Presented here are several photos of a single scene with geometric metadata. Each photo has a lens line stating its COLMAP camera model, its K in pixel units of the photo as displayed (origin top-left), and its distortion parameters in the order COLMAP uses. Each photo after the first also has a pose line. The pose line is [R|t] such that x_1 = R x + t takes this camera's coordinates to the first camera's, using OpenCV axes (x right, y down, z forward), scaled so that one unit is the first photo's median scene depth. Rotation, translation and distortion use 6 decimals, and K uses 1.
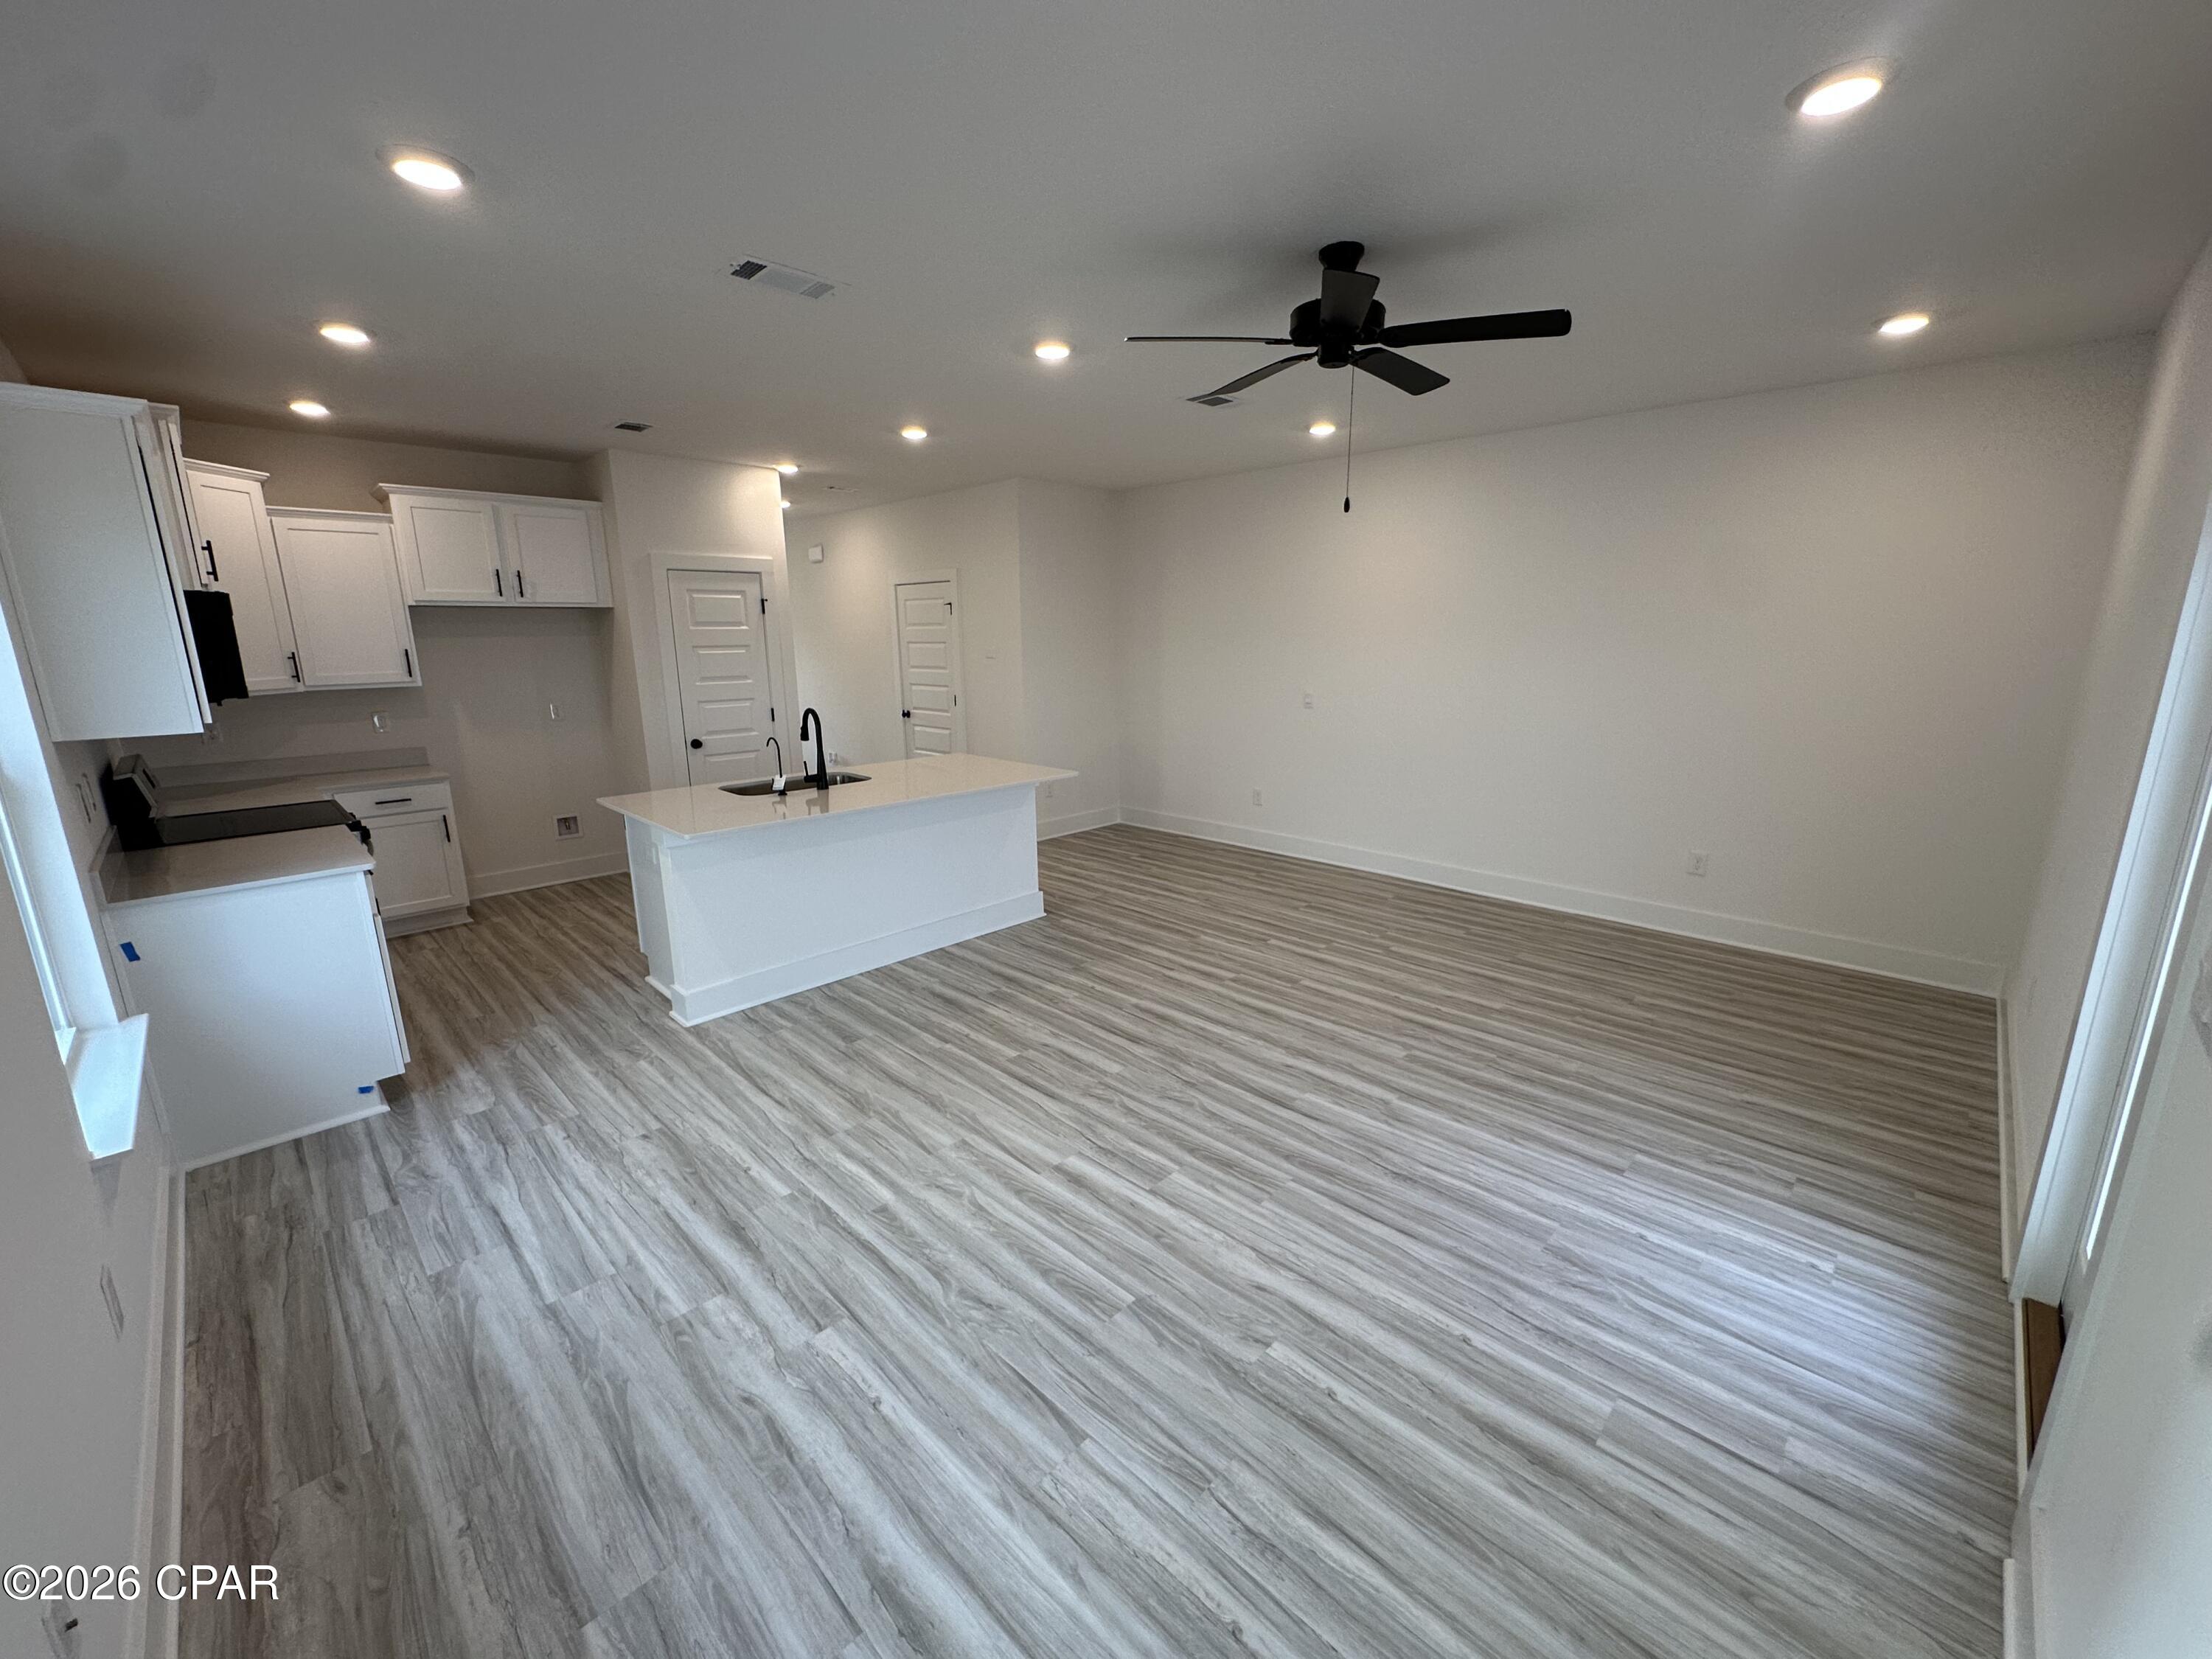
lens RADIAL K [[883.0, 0, 1106.0], [0, 883.0, 829.5], [0, 0, 1]] dist [-0.005585, 0.000609]
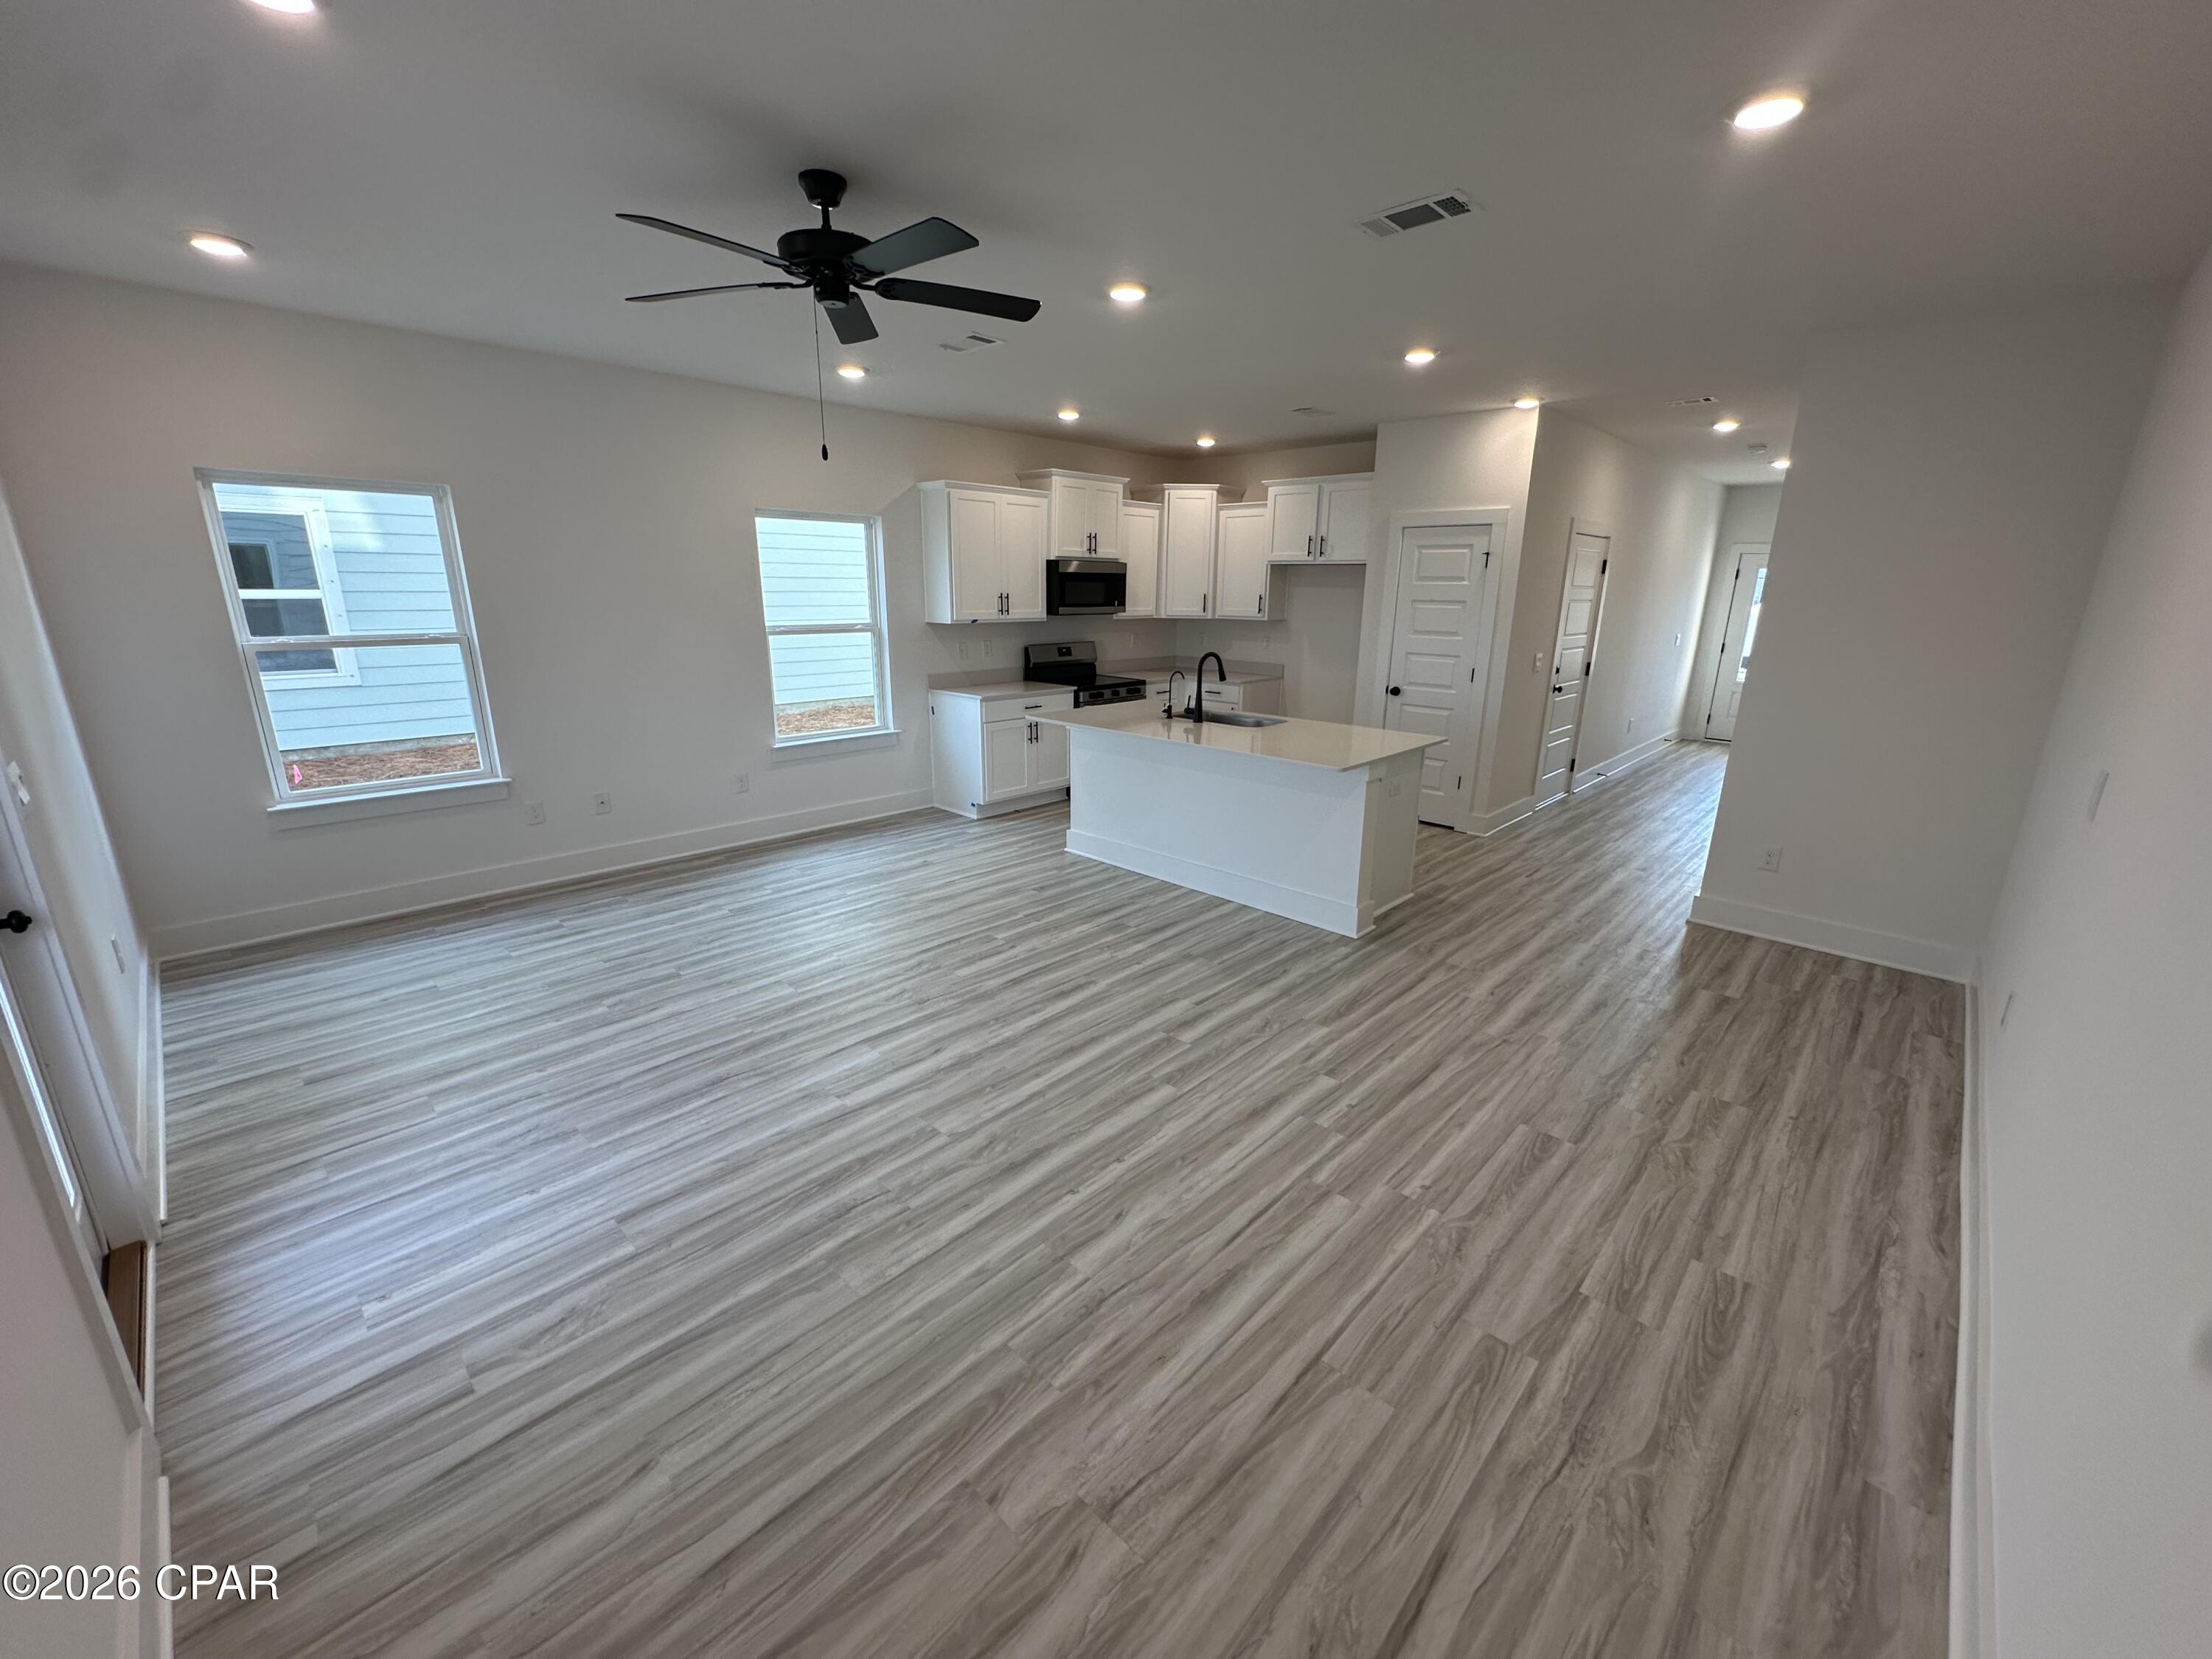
lens RADIAL K [[877.4, 0, 1106.0], [0, 877.4, 829.5], [0, 0, 1]] dist [-0.004609, 0.000930]
pose [[0.011823, 0.278871, -0.960256, 0.913982], [-0.231772, 0.934934, 0.268664, -0.217652], [0.972698, 0.219383, 0.075689, 0.918559]]
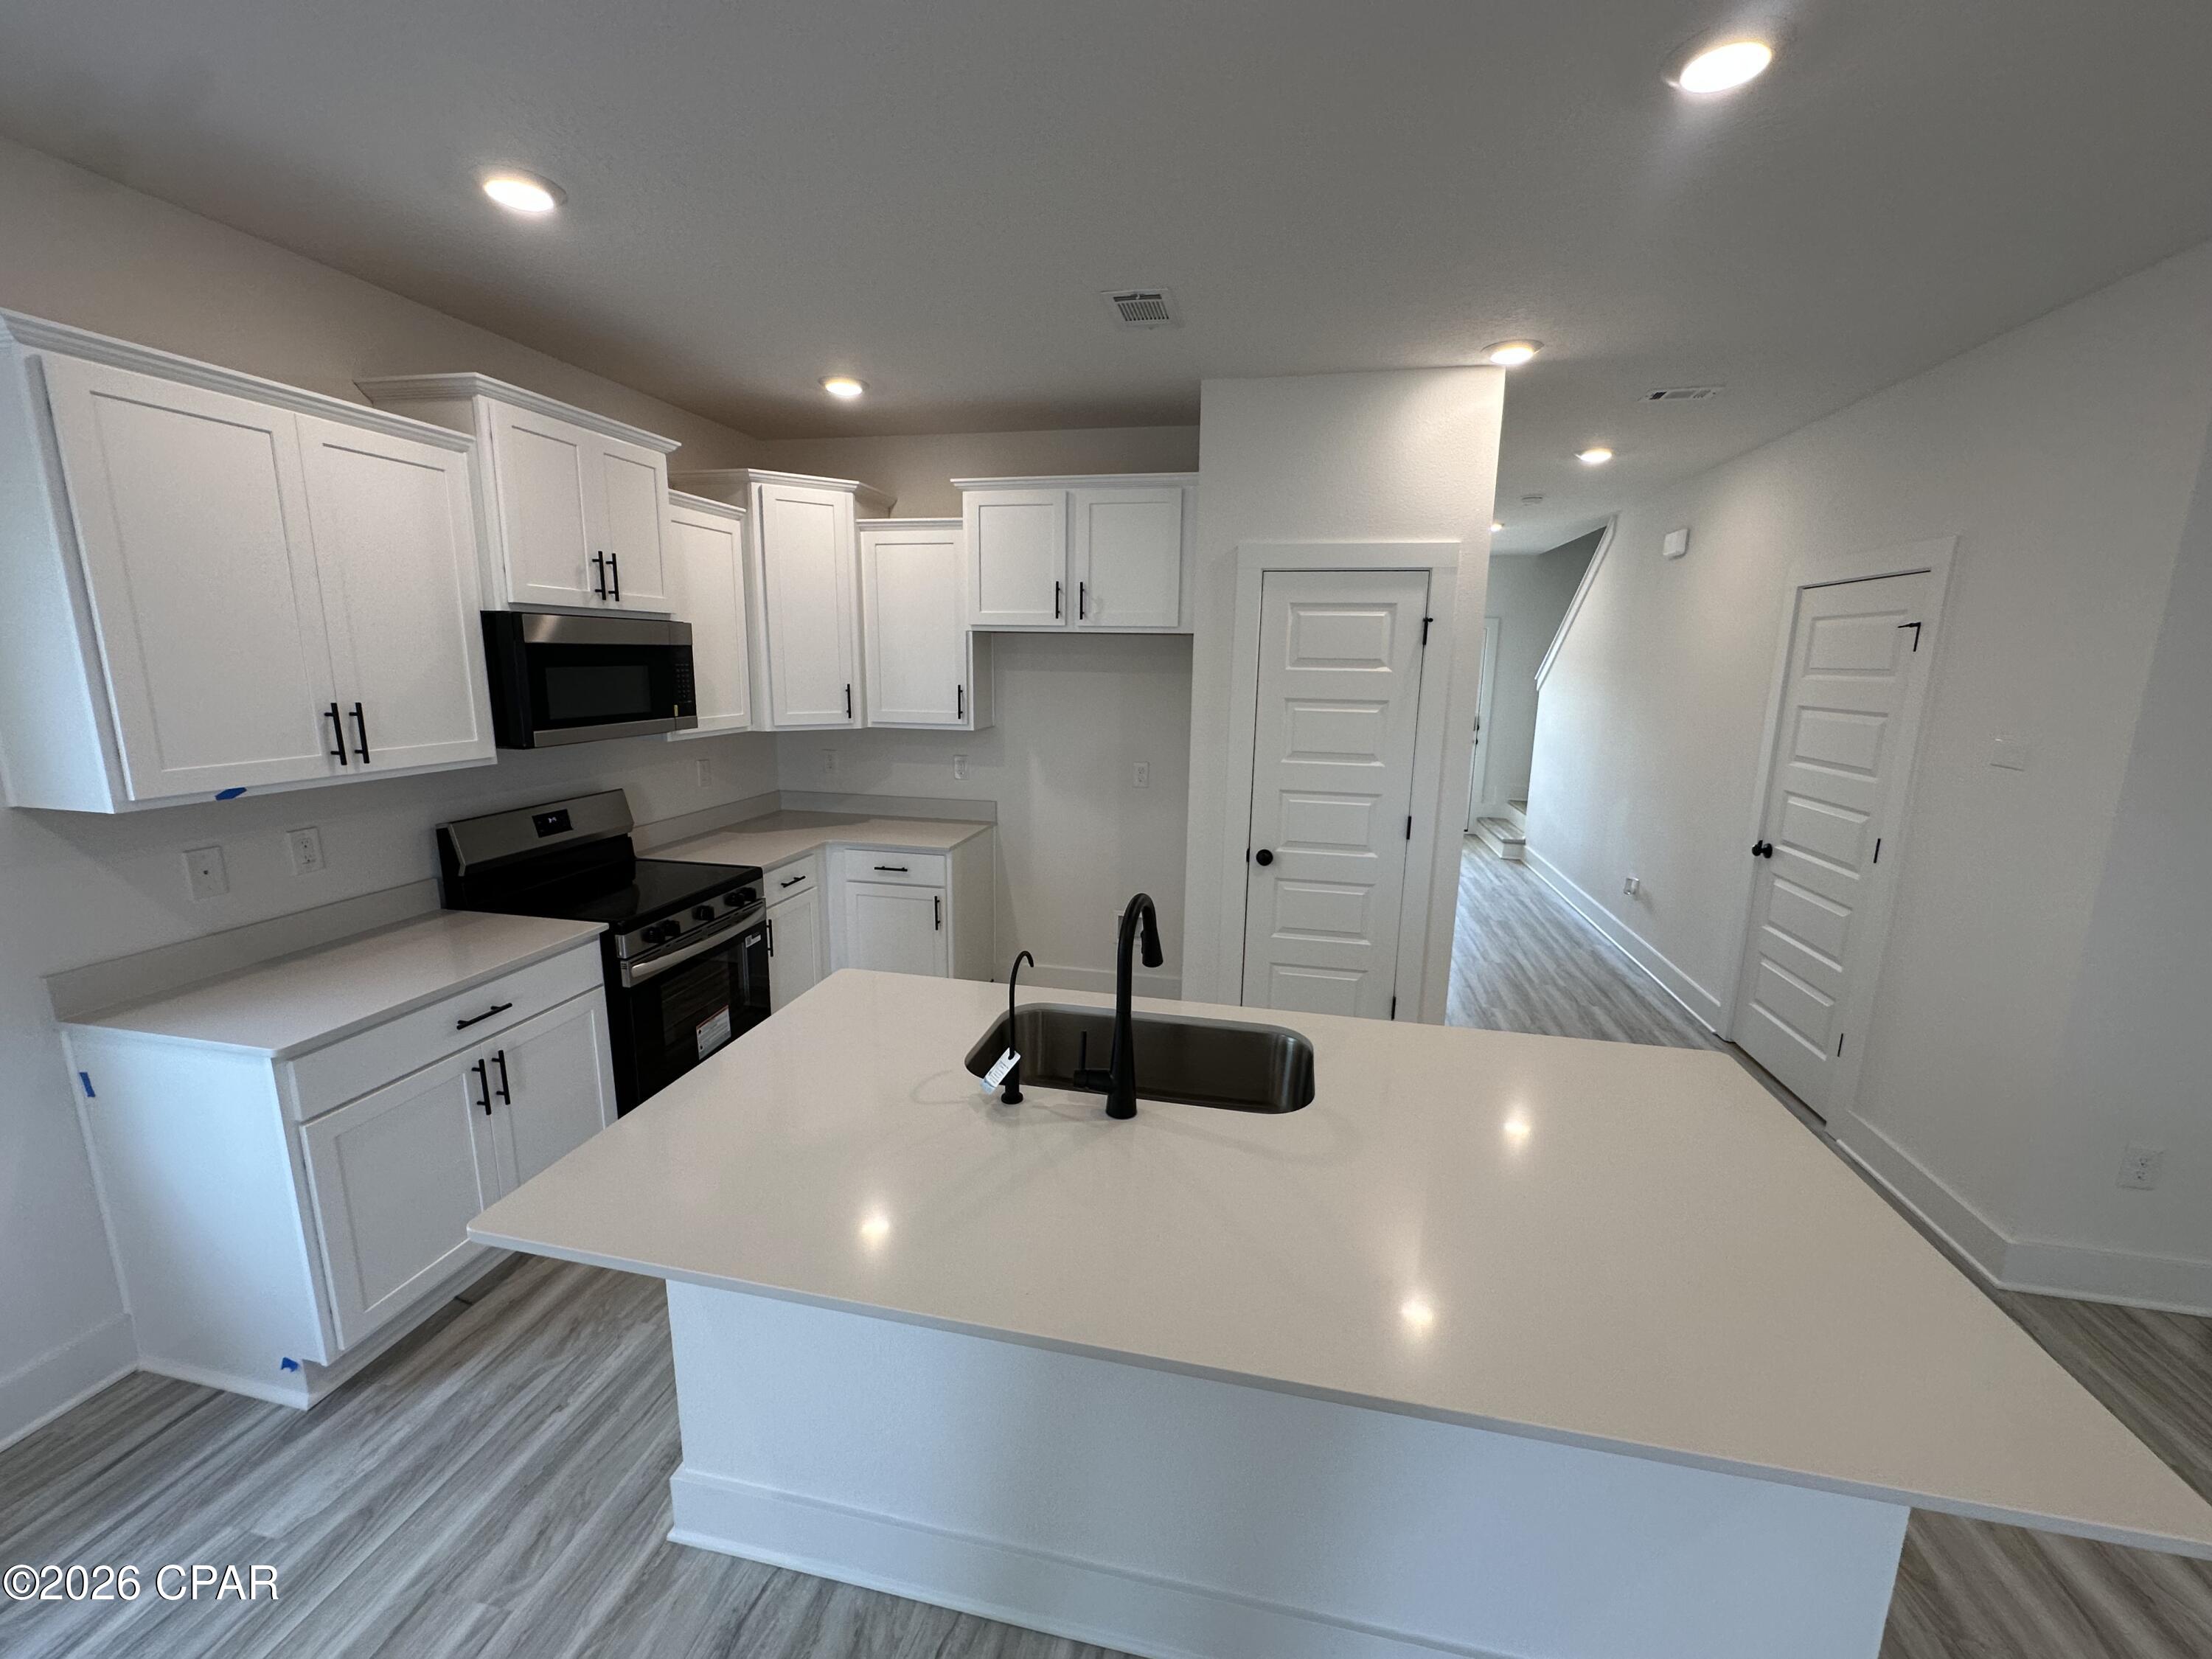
lens RADIAL K [[879.2, 0, 1106.0], [0, 879.2, 829.5], [0, 0, 1]] dist [-0.005148, -0.000088]
pose [[0.536075, 0.179750, -0.824811, -0.043278], [-0.205698, 0.975431, 0.078884, -0.211730], [0.818726, 0.127375, 0.559879, 0.856919]]
